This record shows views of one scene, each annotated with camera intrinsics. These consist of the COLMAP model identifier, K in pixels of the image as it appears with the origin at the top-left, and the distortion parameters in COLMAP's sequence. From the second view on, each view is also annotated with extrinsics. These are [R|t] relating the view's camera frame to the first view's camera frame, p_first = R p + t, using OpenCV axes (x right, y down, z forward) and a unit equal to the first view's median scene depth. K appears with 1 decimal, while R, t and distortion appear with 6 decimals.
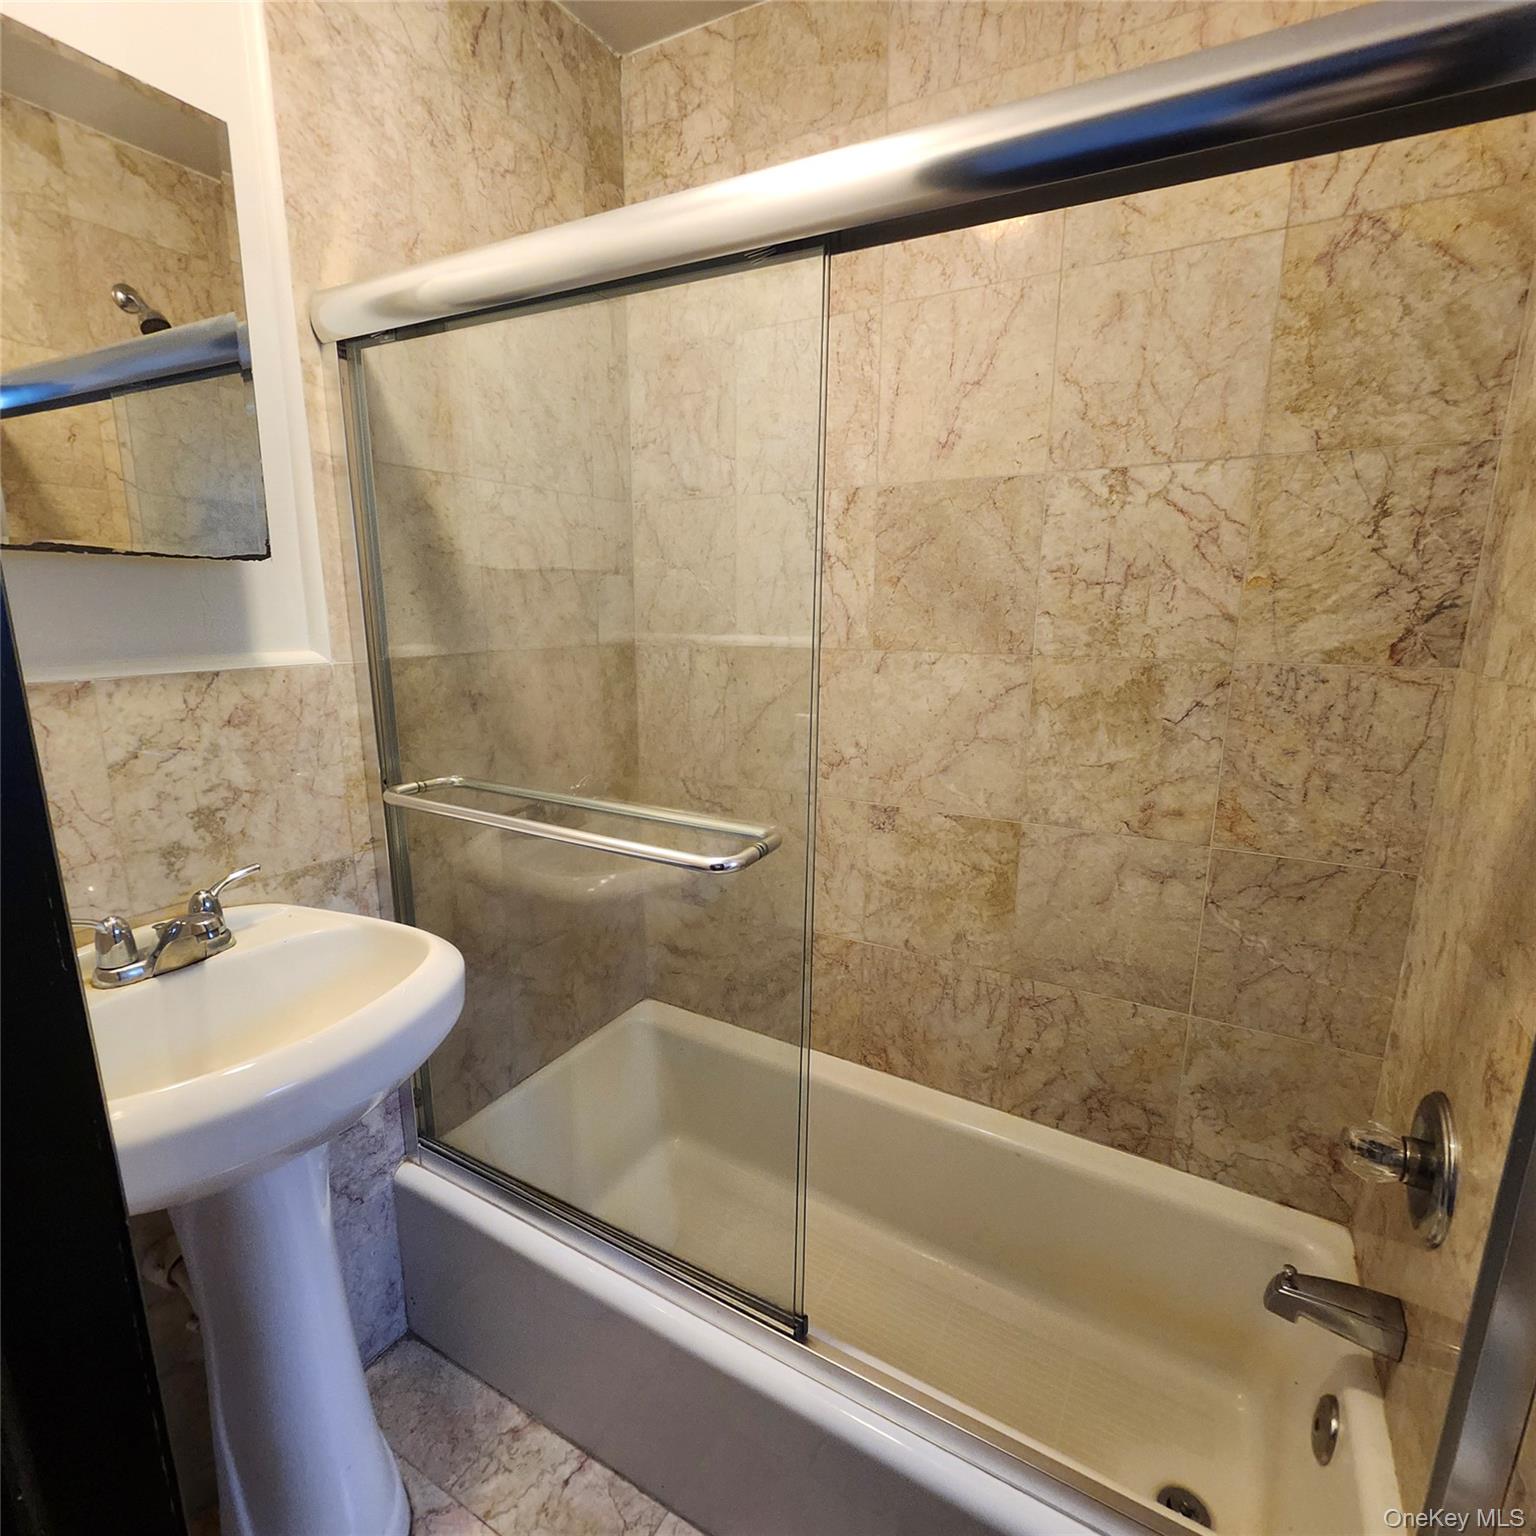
lens RADIAL K [[803.1, 0, 762.9], [0, 803.1, 772.1], [0, 0, 1]] dist [0.017281, -0.003887]
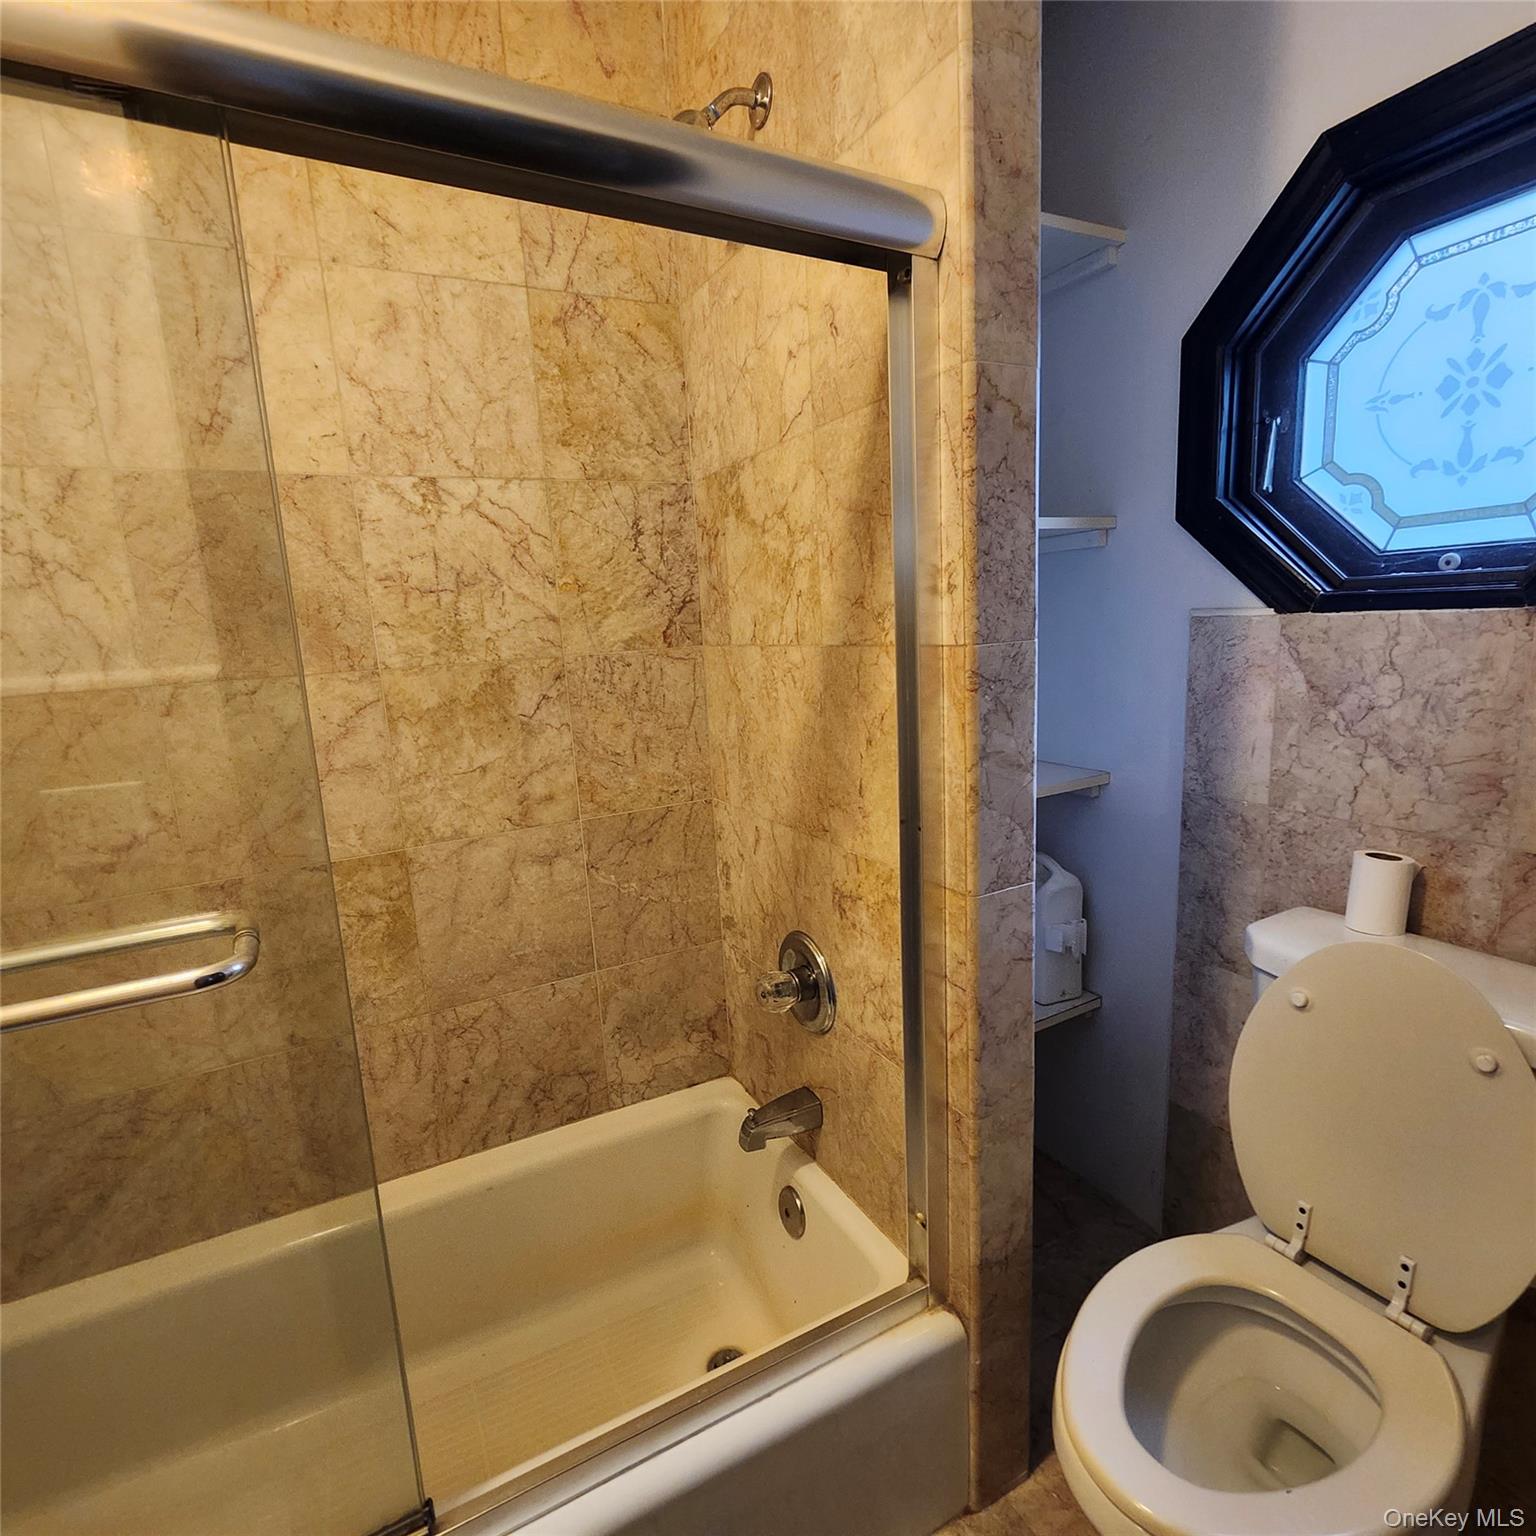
lens RADIAL K [[803.1, 0, 762.4], [0, 803.1, 763.1], [0, 0, 1]] dist [0.017281, -0.003887]
pose [[0.551464, -0.185256, 0.813368, -0.211957], [0.232896, 0.970450, 0.063130, 0.003937], [-0.801029, 0.154617, 0.578313, 0.133806]]
